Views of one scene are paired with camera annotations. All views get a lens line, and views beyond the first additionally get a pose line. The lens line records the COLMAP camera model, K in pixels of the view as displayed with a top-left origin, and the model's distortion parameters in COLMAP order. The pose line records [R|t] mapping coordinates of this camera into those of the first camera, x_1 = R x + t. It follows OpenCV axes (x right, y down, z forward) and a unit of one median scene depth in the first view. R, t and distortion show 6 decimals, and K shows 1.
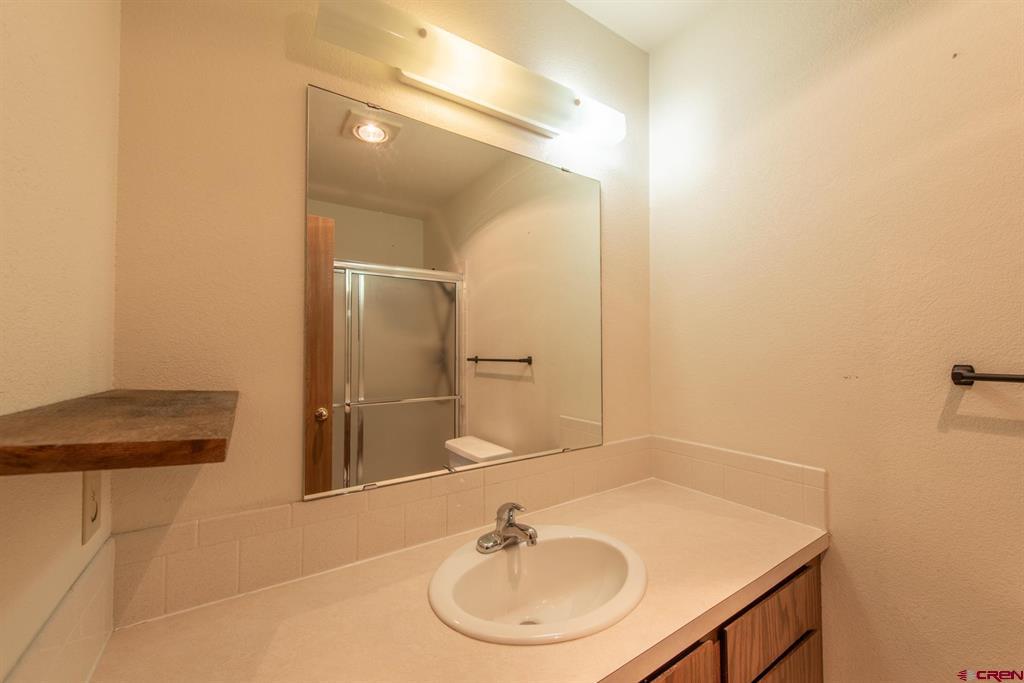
lens RADIAL K [[404.3, 0, 512.8], [0, 404.3, 340.7], [0, 0, 1]] dist [0.013392, -0.003351]
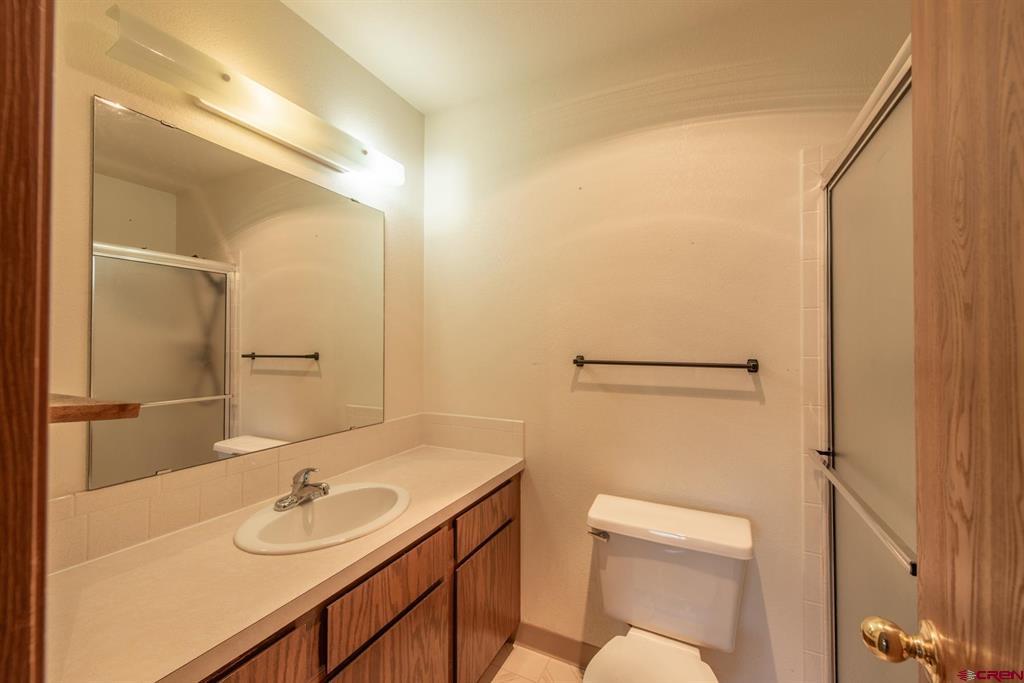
lens RADIAL K [[404.3, 0, 514.4], [0, 404.3, 339.3], [0, 0, 1]] dist [0.013392, -0.003351]
pose [[0.871223, 0.009400, 0.490798, -0.049912], [-0.013628, 0.999894, 0.005042, -0.014492], [-0.490699, -0.011081, 0.871259, -0.328917]]
